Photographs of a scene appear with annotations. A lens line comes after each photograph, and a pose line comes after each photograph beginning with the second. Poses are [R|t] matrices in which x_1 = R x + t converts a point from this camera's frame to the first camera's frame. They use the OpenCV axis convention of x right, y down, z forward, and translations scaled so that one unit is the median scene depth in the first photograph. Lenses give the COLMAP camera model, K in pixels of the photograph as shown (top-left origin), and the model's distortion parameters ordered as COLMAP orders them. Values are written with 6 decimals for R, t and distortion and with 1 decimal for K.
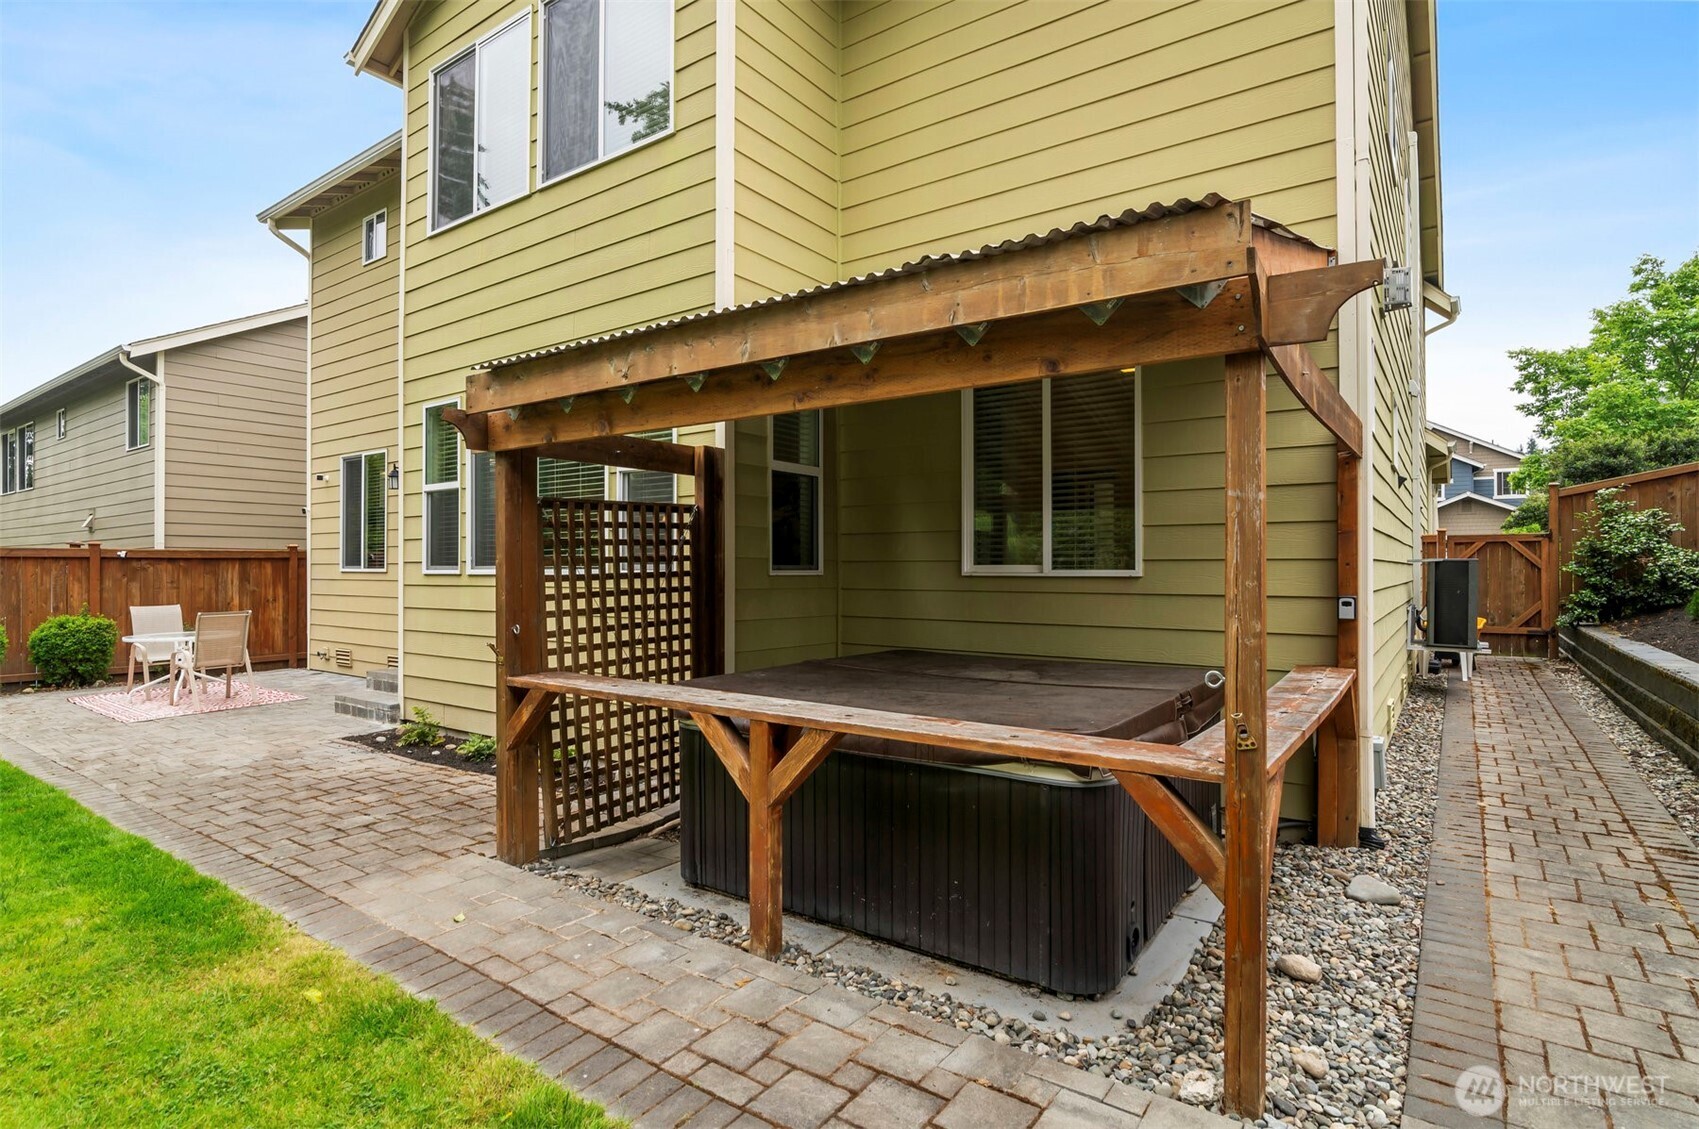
lens RADIAL K [[851.2, 0, 851.5], [0, 851.2, 562.0], [0, 0, 1]] dist [-0.005036, -0.000702]
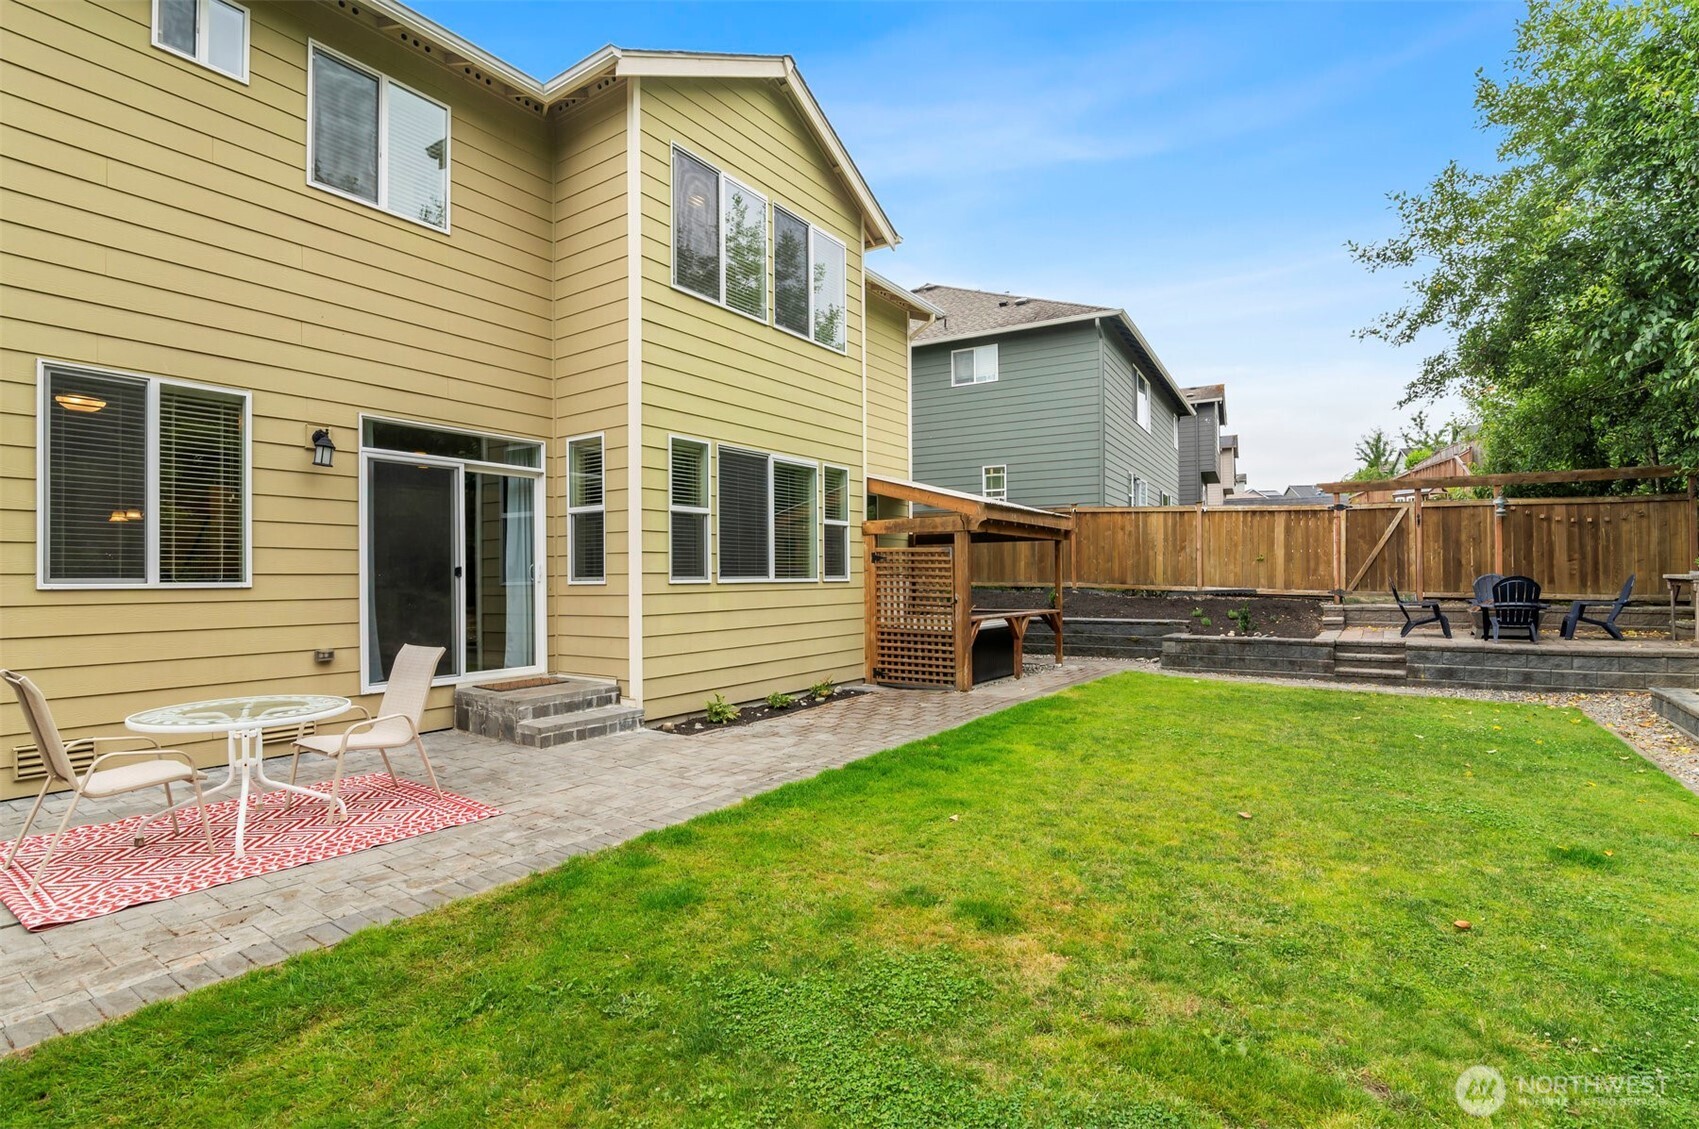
lens RADIAL K [[800.2, 0, 872.2], [0, 800.2, 571.9], [0, 0, 1]] dist [-0.015562, -0.001448]
pose [[-0.046469, 0.007831, 0.998889, -1.364316], [-0.002263, 0.999966, -0.007944, 0.005591], [-0.998917, -0.002630, -0.046450, 0.676930]]
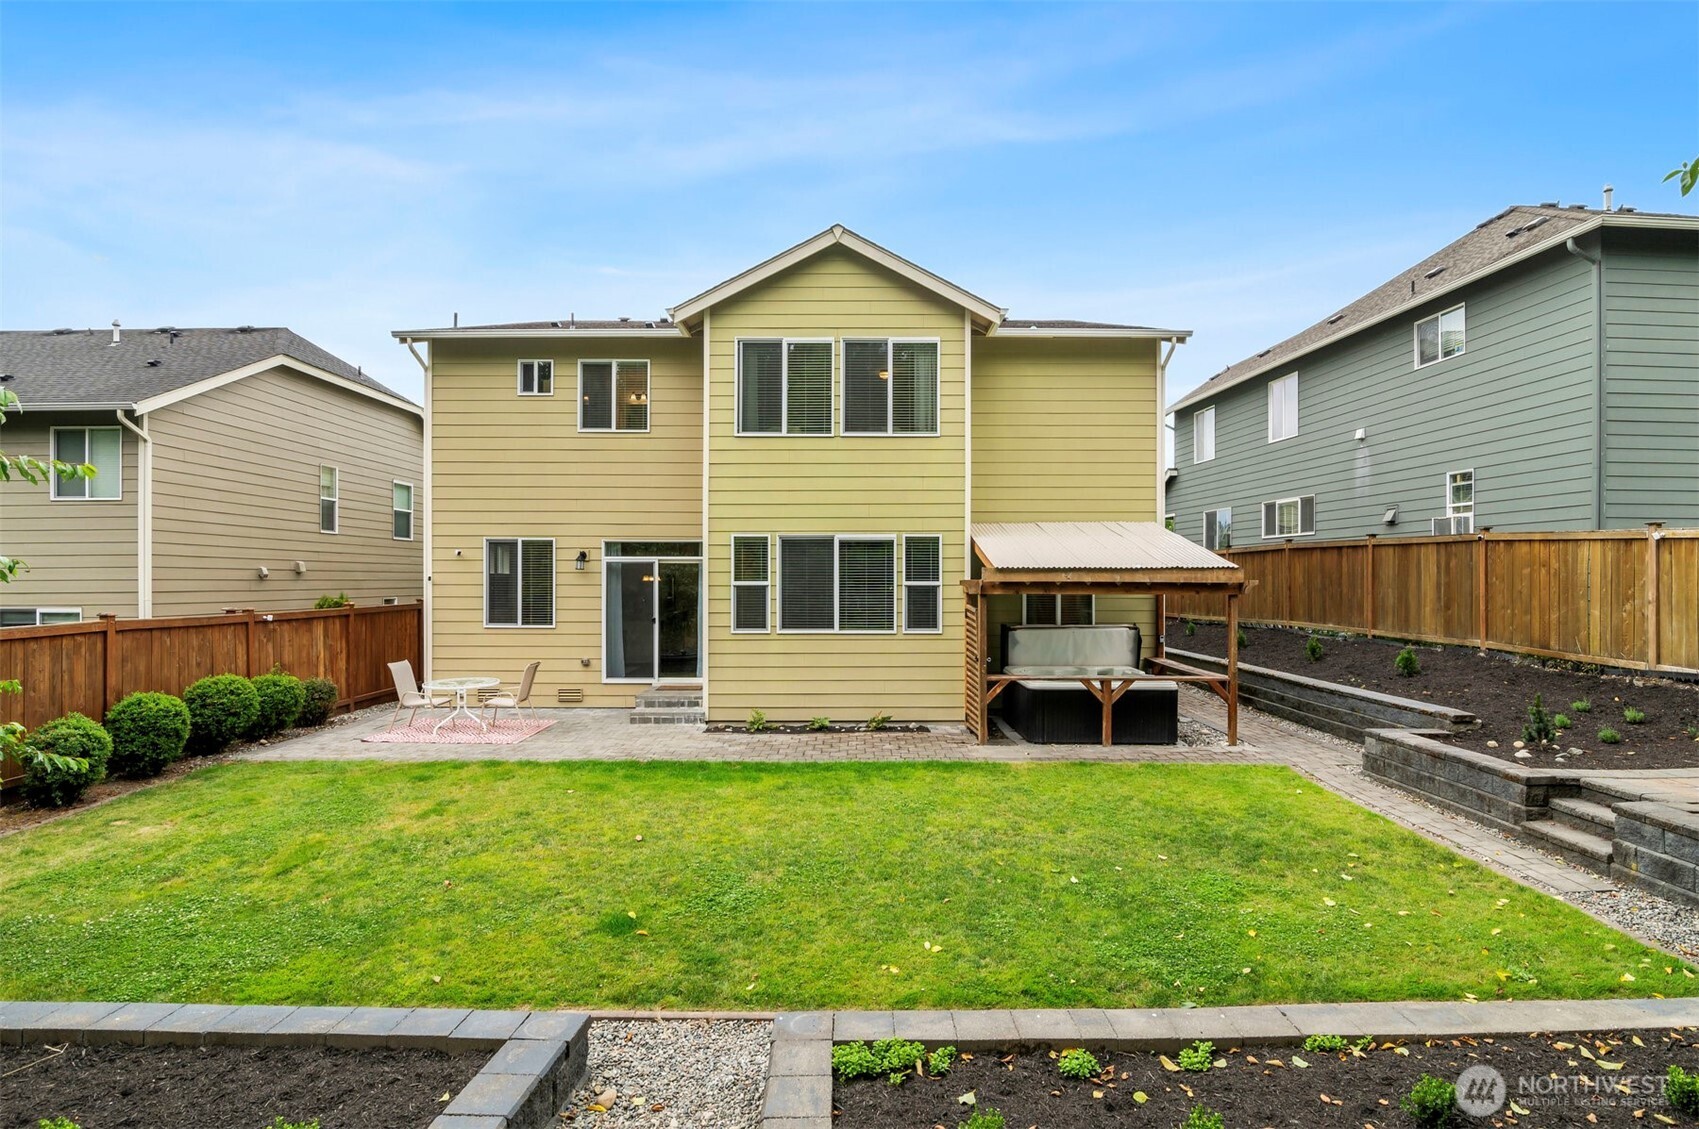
lens RADIAL K [[831.9, 0, 864.5], [0, 831.9, 584.4], [0, 0, 1]] dist [-0.018414, -0.000549]
pose [[0.801356, -0.001172, 0.598186, -1.117909], [-0.008283, 0.999880, 0.013055, -0.093622], [-0.598130, -0.015417, 0.801251, -0.428355]]
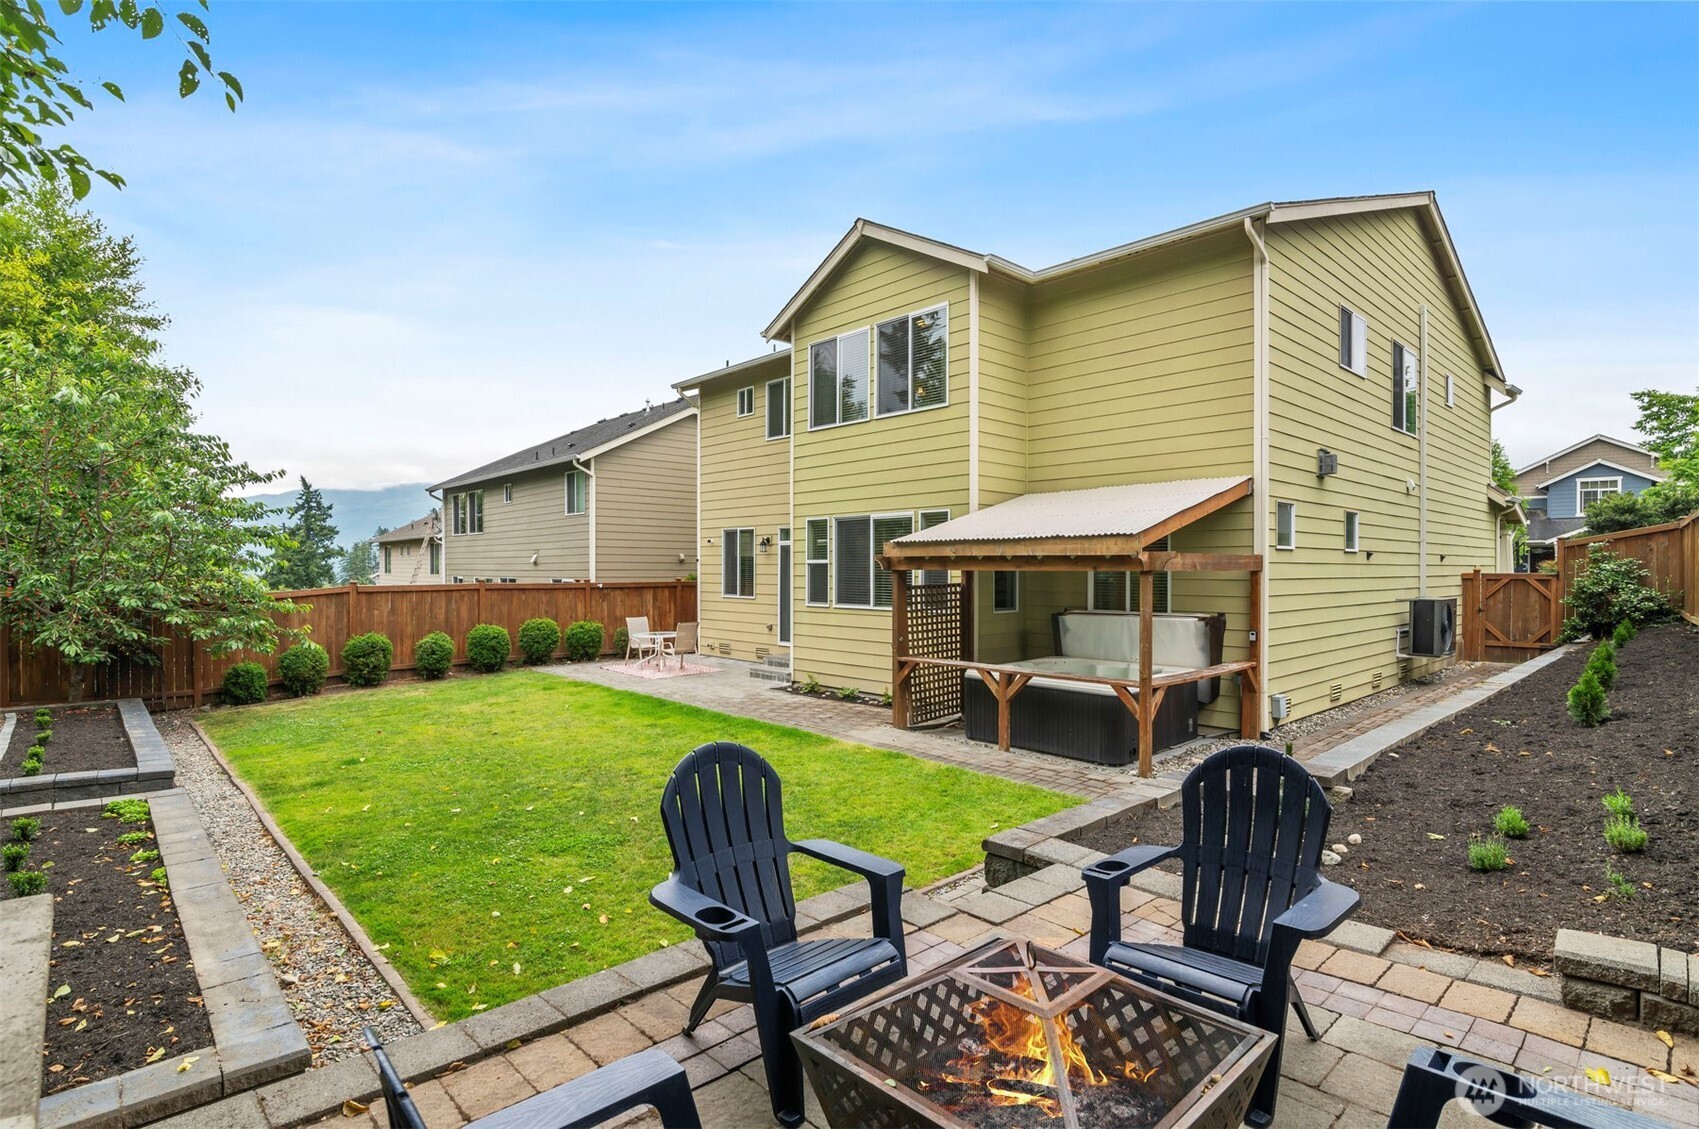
lens RADIAL K [[851.2, 0, 862.6], [0, 851.2, 572.1], [0, 0, 1]] dist [-0.005036, -0.000702]
pose [[0.981789, 0.003216, -0.189950, -0.009294], [-0.000507, 0.999898, 0.014306, -0.078349], [0.189976, -0.013949, 0.981690, -0.759718]]
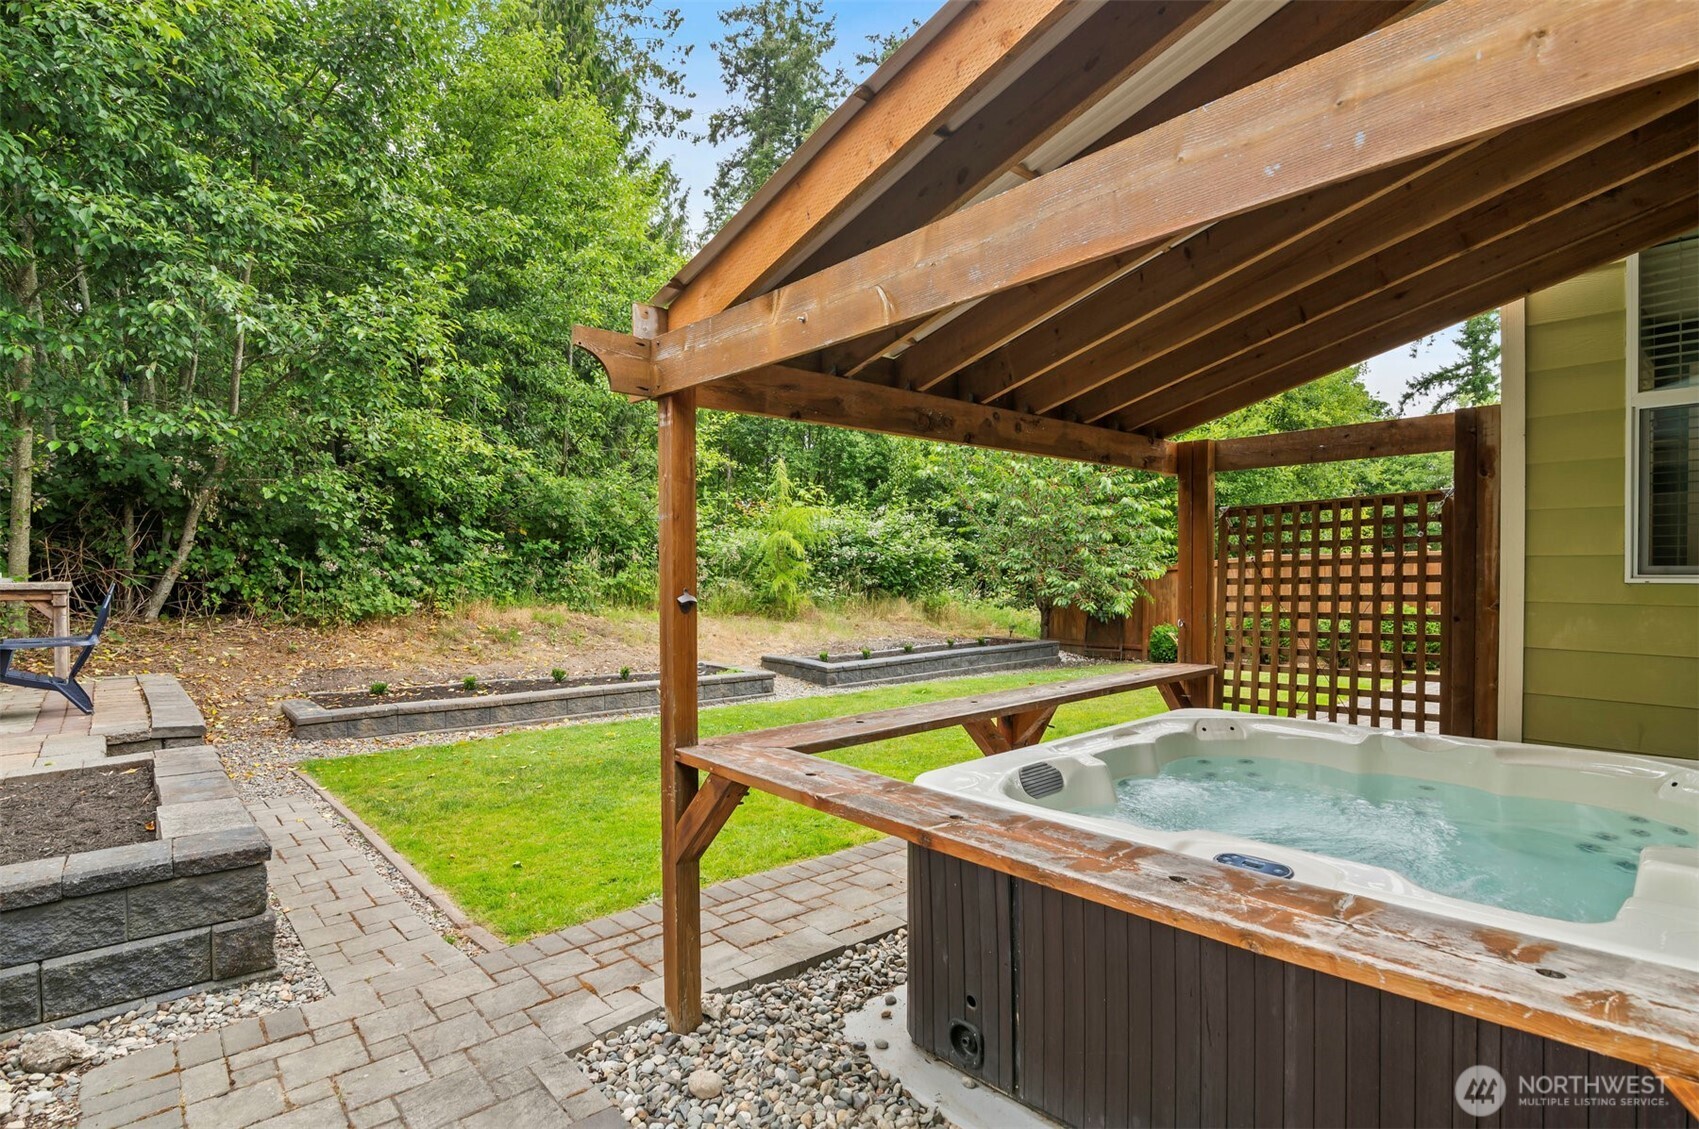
lens RADIAL K [[851.2, 0, 850.4], [0, 851.2, 567.7], [0, 0, 1]] dist [-0.005036, -0.000702]
pose [[-0.230952, 0.004780, -0.972953, 0.422095], [0.011867, 0.999927, 0.002095, -0.002864], [0.972893, -0.011062, -0.230992, 0.402630]]
